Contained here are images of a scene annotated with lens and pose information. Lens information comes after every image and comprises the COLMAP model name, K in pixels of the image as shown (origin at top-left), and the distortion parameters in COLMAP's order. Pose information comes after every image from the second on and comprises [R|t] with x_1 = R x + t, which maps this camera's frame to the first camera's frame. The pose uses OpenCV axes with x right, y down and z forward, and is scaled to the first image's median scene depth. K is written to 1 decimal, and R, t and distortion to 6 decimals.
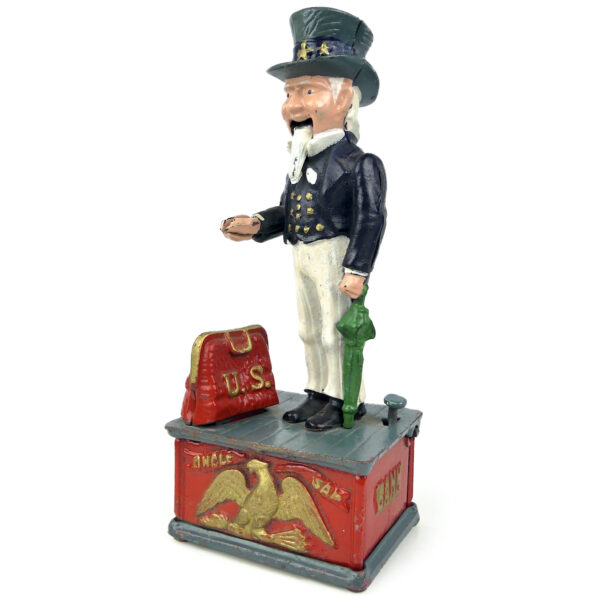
lens RADIAL K [[670.8, 0, 279.8], [0, 670.8, 291.8], [0, 0, 1]] dist [0.007369, 0.000000]
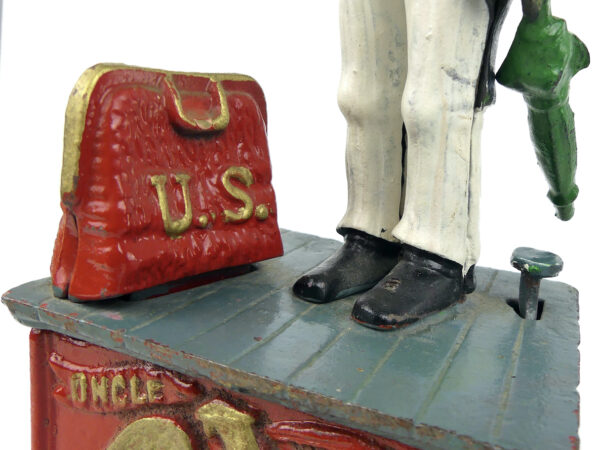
lens RADIAL K [[615.8, 0, 298.4], [0, 615.8, 223.8], [0, 0, 1]] dist [-0.020794, 0.000000]
pose [[0.997178, 0.053810, 0.052353, -0.015506], [-0.059676, 0.991238, 0.117837, 0.102824], [-0.045553, -0.120629, 0.991652, 0.633990]]
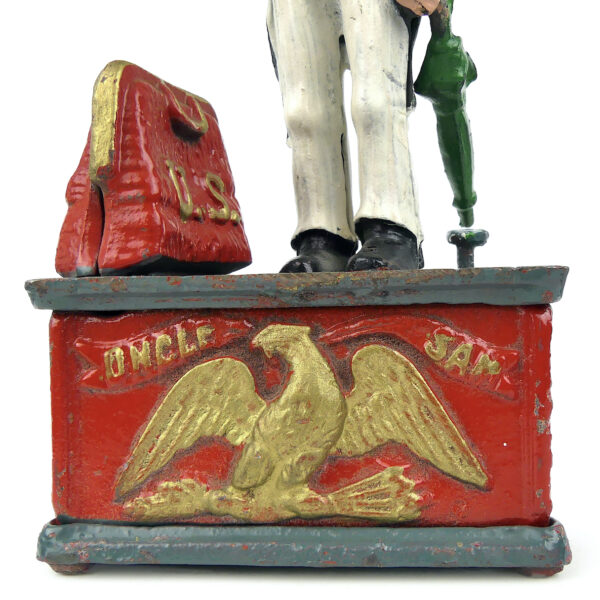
lens RADIAL K [[777.9, 0, 303.8], [0, 777.9, 301.7], [0, 0, 1]] dist [-0.041290, 0.000000]
pose [[0.922704, -0.031586, 0.384214, -0.197666], [0.072136, 0.993181, -0.091588, 0.267373], [-0.378701, 0.112225, 0.918690, 0.510854]]
